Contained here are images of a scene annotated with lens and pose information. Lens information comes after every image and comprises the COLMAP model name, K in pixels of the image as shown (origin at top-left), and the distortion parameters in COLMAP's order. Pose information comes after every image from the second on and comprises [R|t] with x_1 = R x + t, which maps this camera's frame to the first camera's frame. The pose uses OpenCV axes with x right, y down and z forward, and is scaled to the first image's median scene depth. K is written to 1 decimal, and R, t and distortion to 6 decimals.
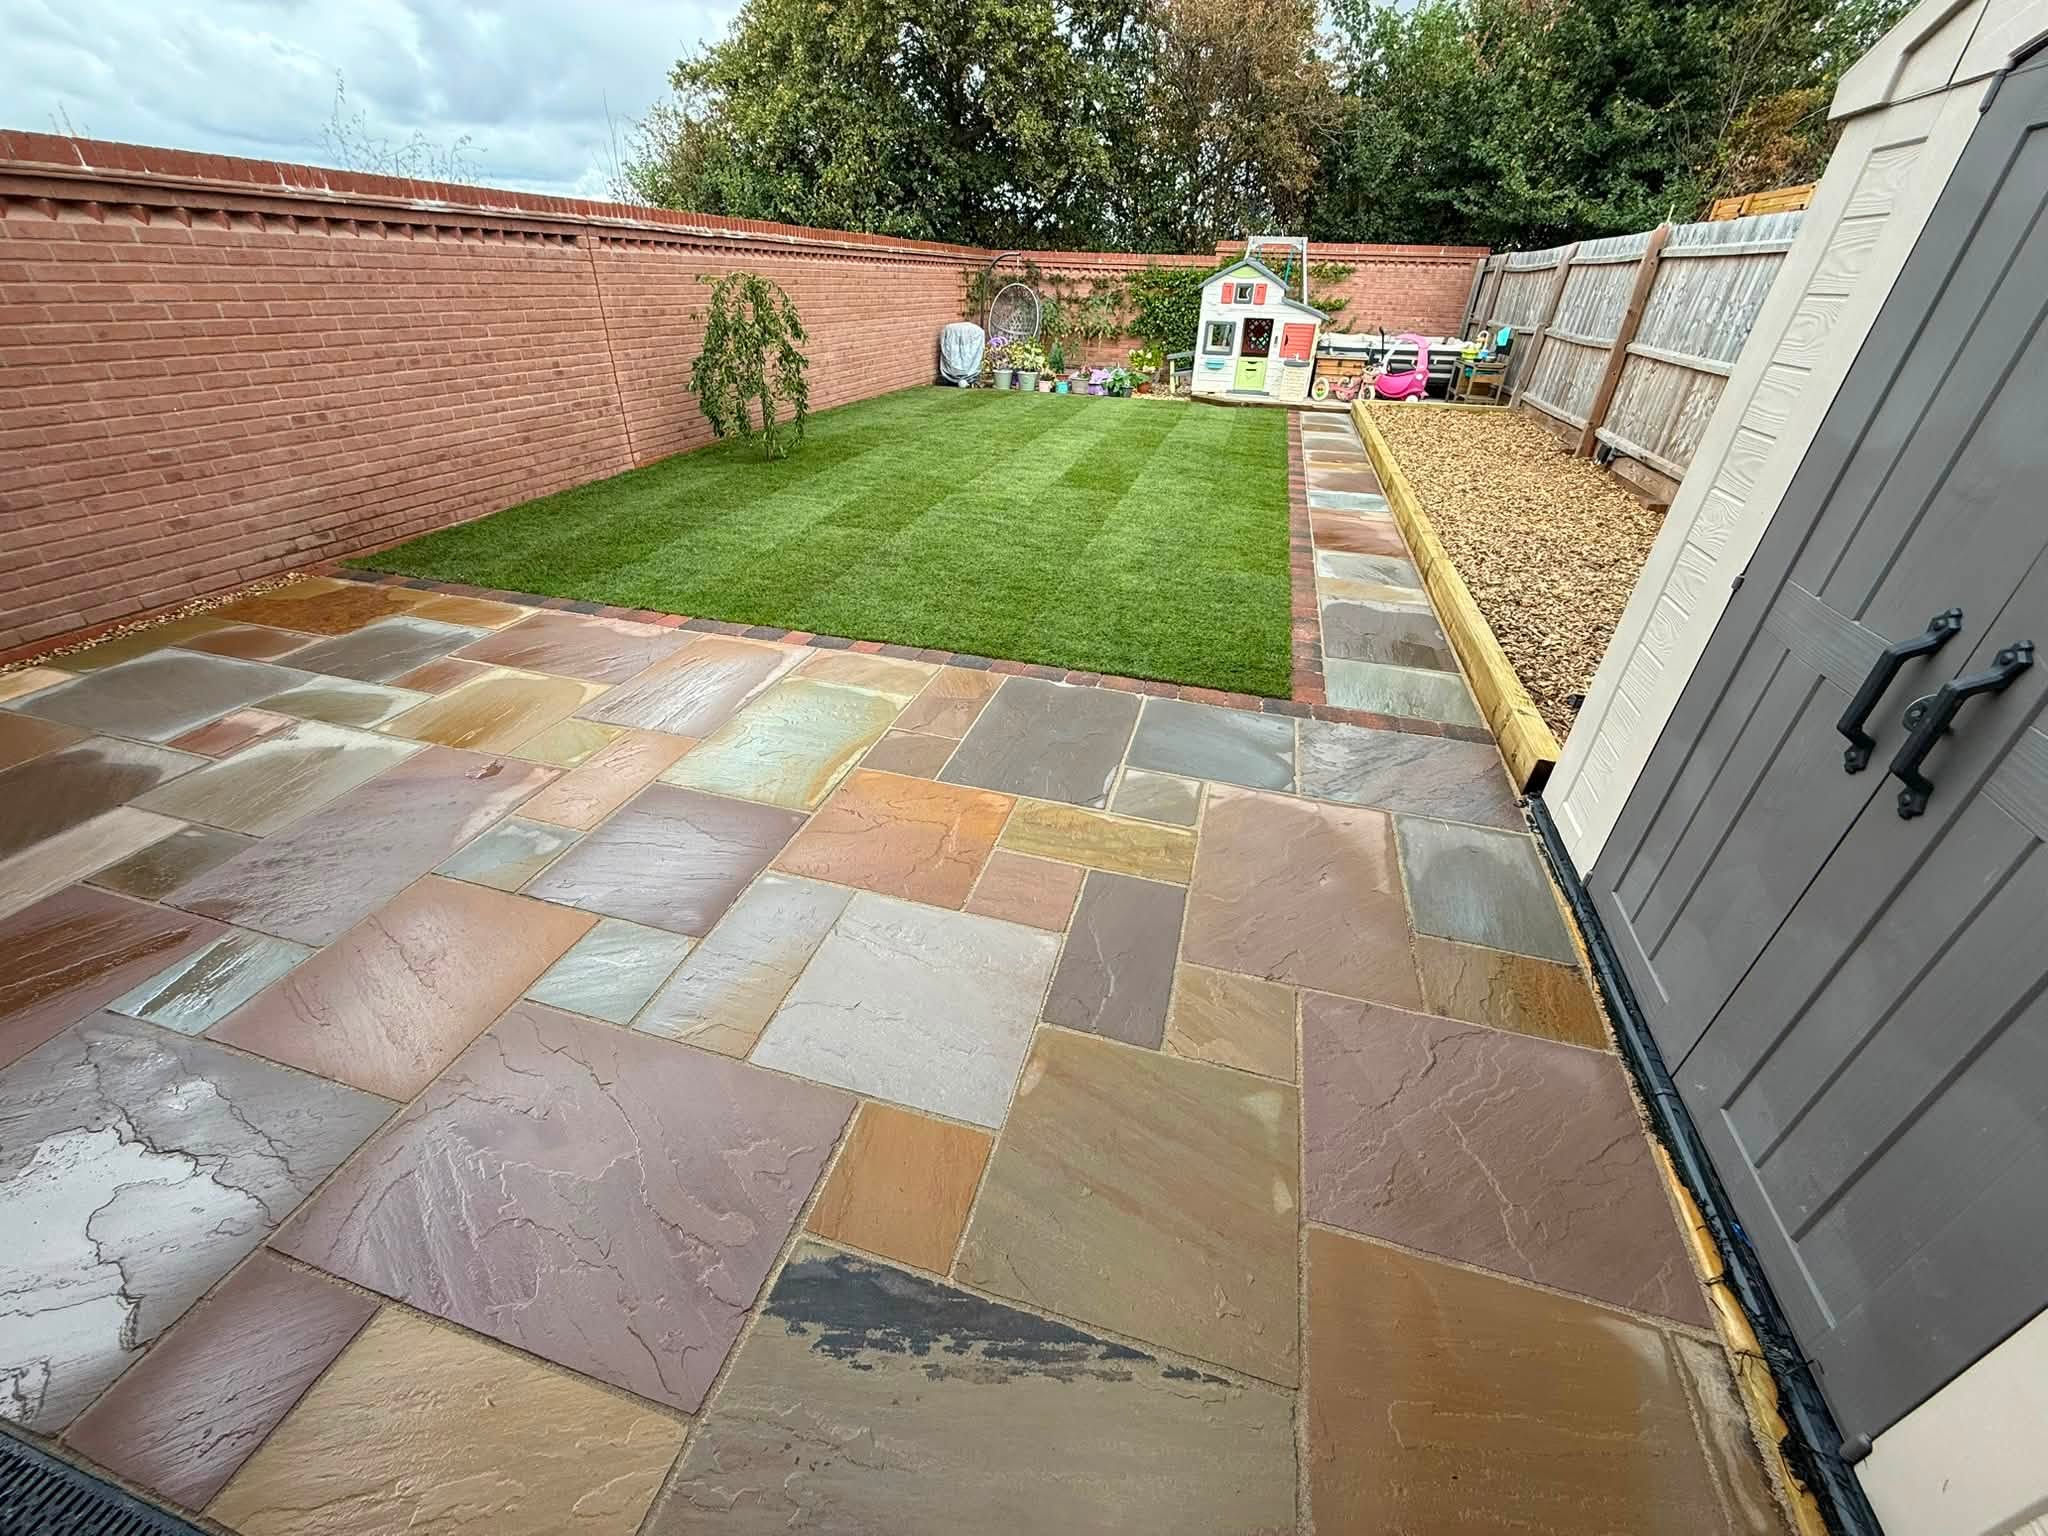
lens RADIAL K [[810.5, 0, 1021.1], [0, 810.5, 767.4], [0, 0, 1]] dist [0.000069, -0.000610]
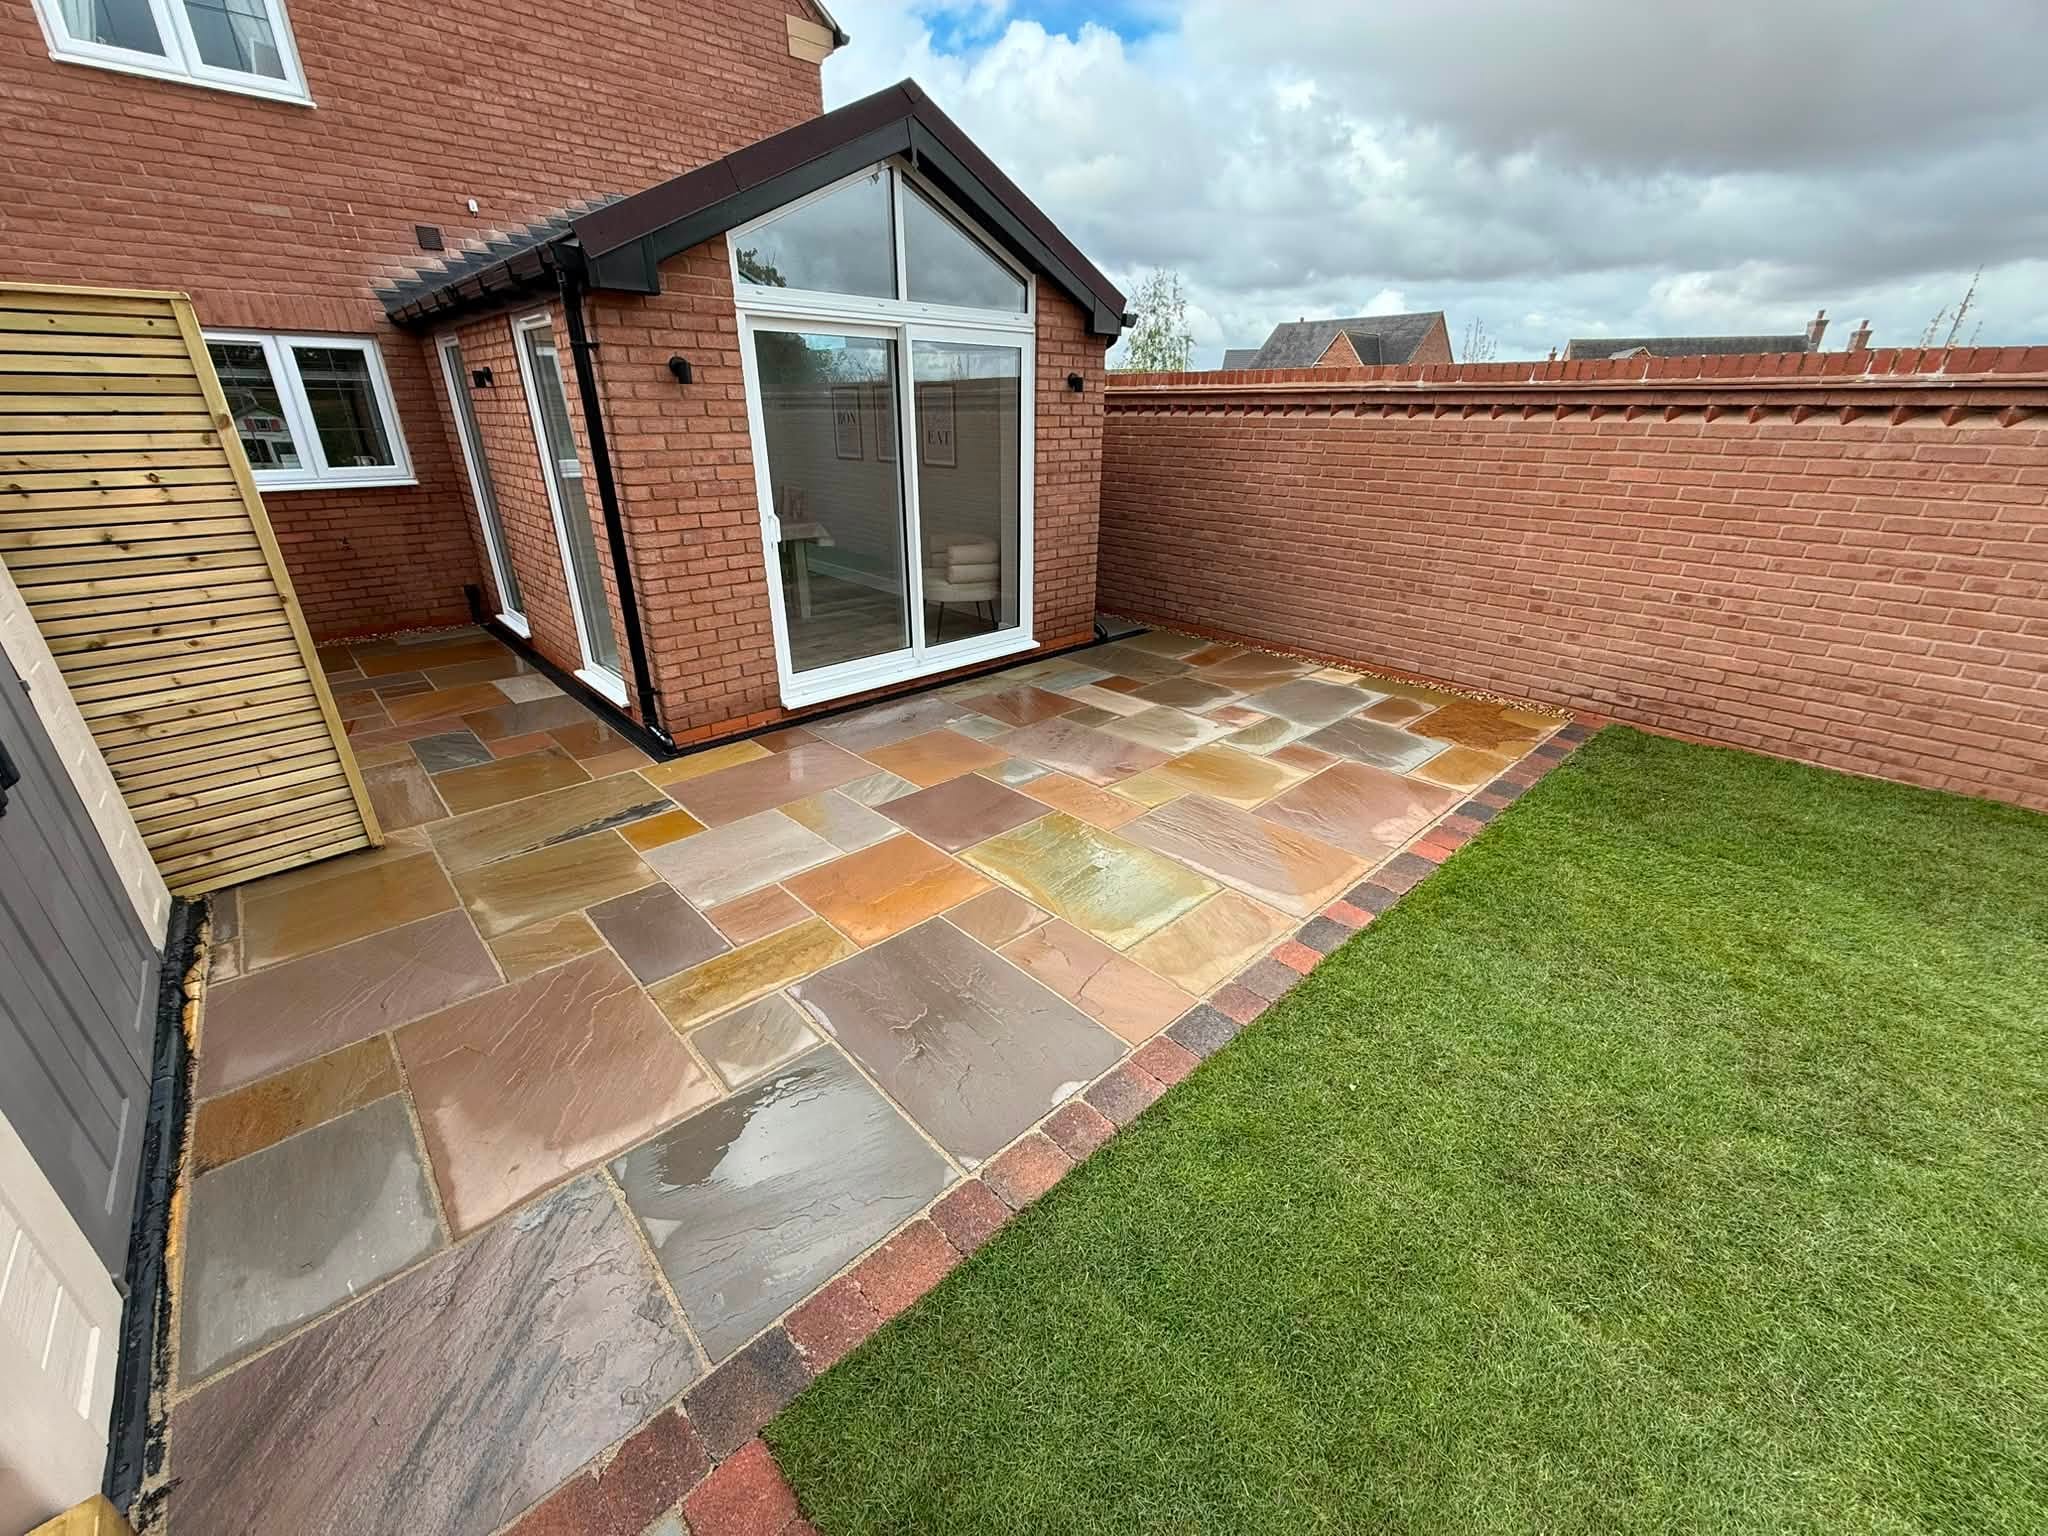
lens RADIAL K [[810.5, 0, 1016.9], [0, 810.5, 767.6], [0, 0, 1]] dist [0.000069, -0.000610]
pose [[-0.522766, 0.315693, -0.791867, 0.260368], [-0.458426, 0.679050, 0.573355, -0.326101], [0.718722, 0.662743, -0.210262, 0.513836]]
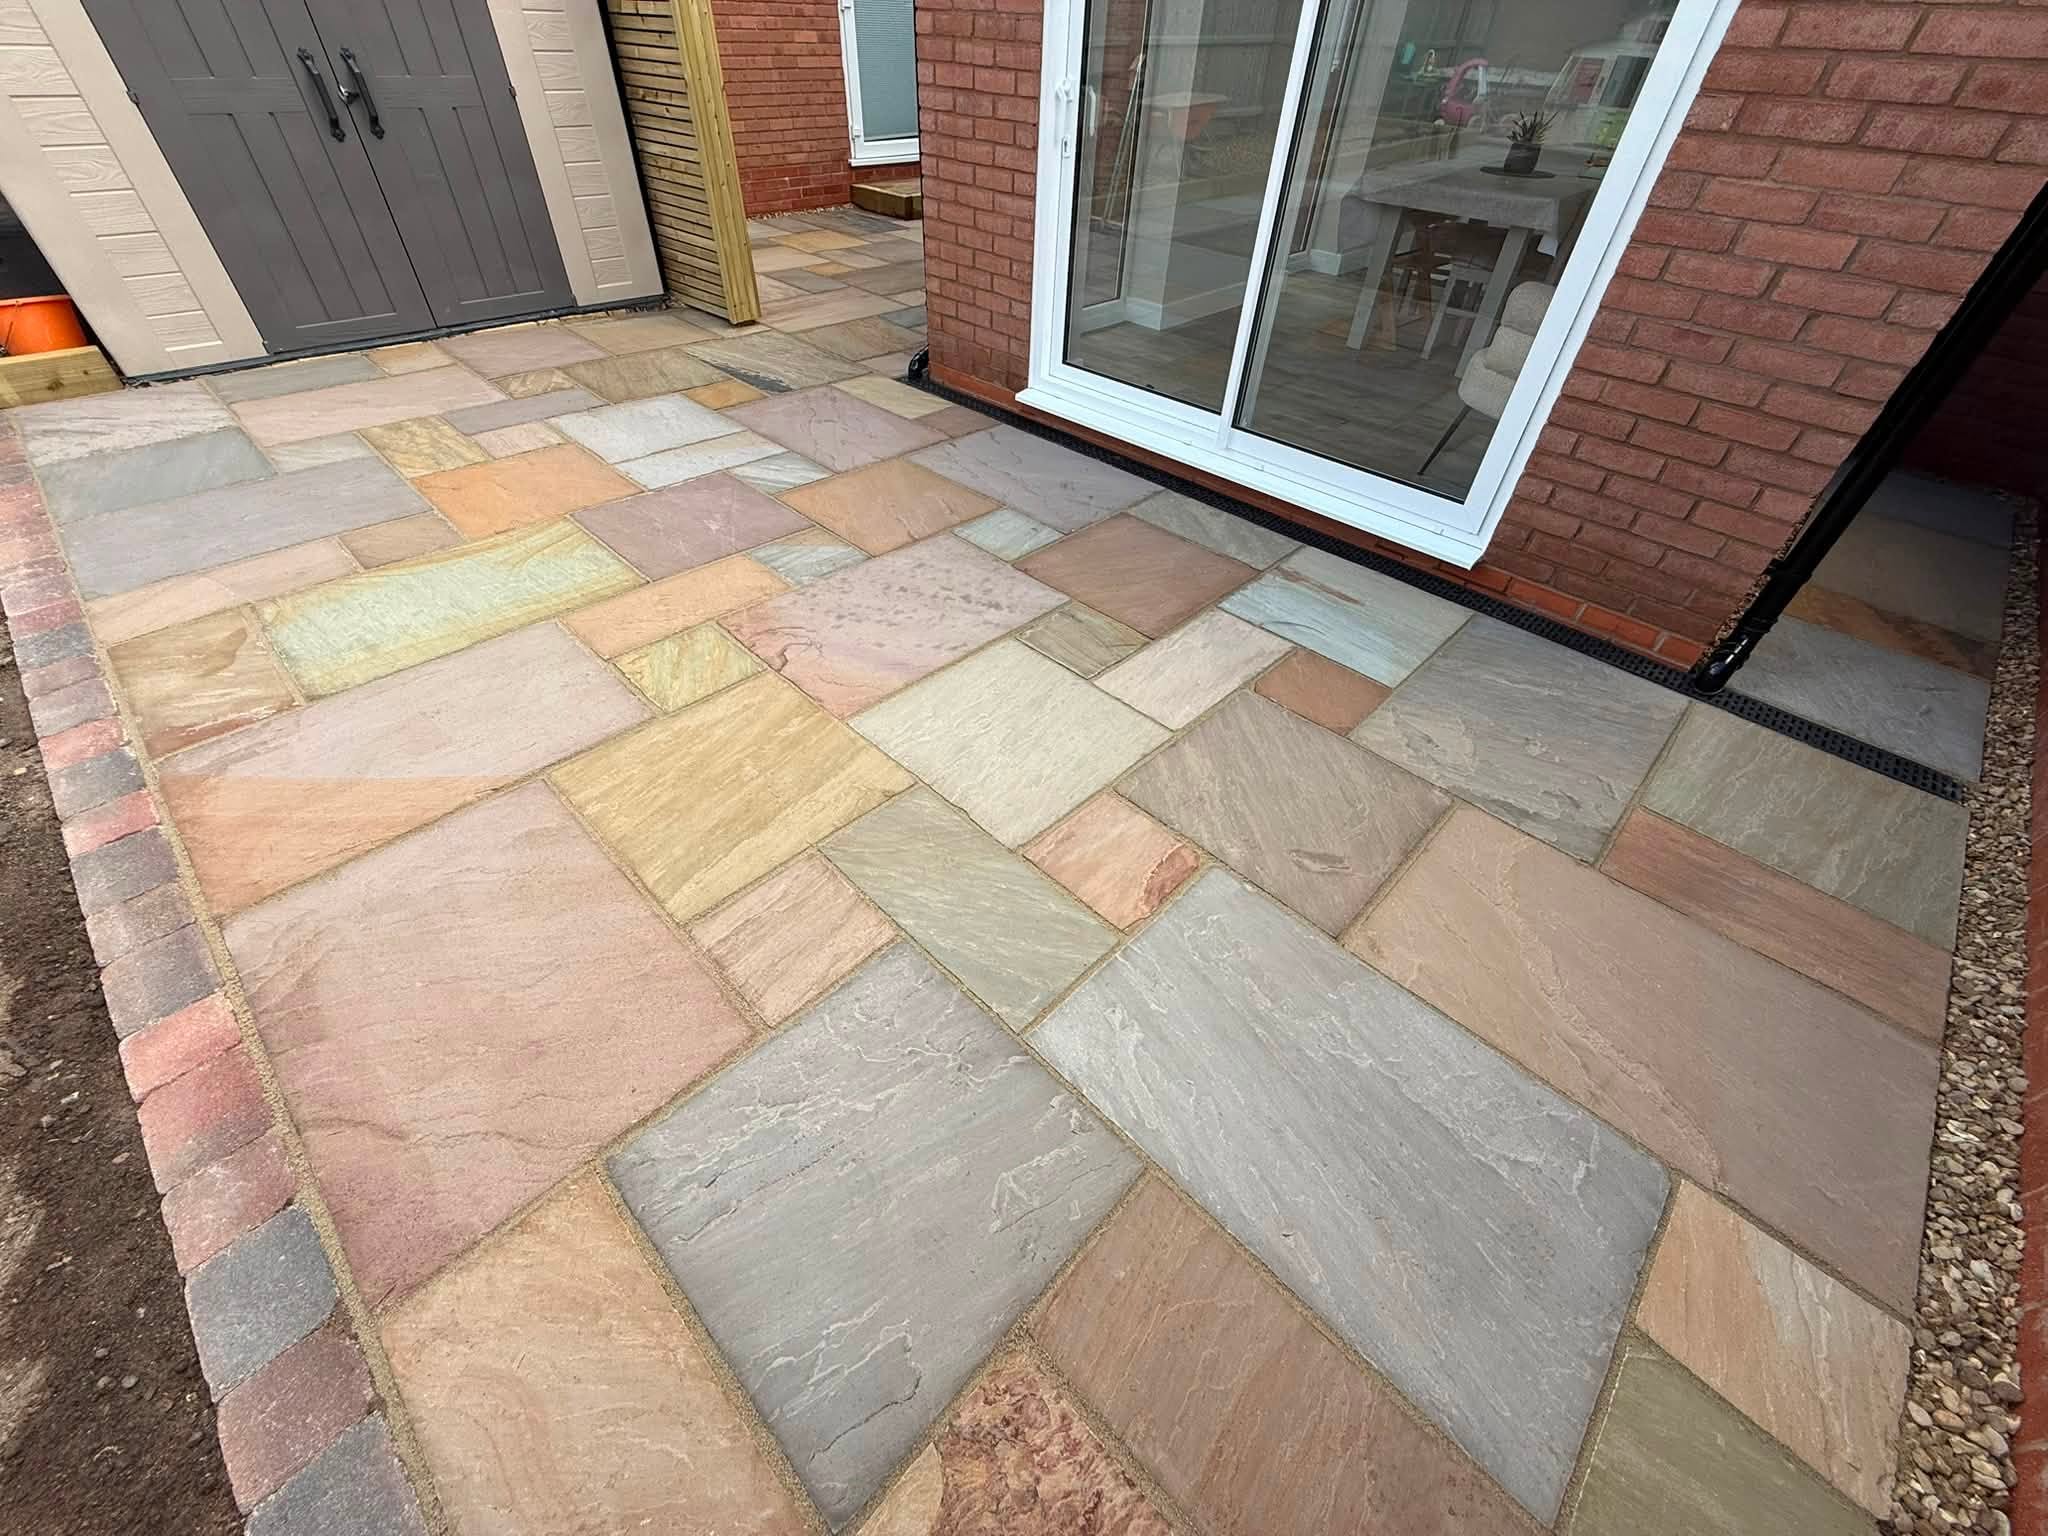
lens RADIAL K [[810.5, 0, 1019.6], [0, 810.5, 764.3], [0, 0, 1]] dist [0.000069, -0.000610]
pose [[-0.878264, -0.366923, 0.306626, -0.500781], [0.193948, 0.312781, 0.929813, -0.290197], [-0.437076, 0.876091, -0.203541, 0.511741]]
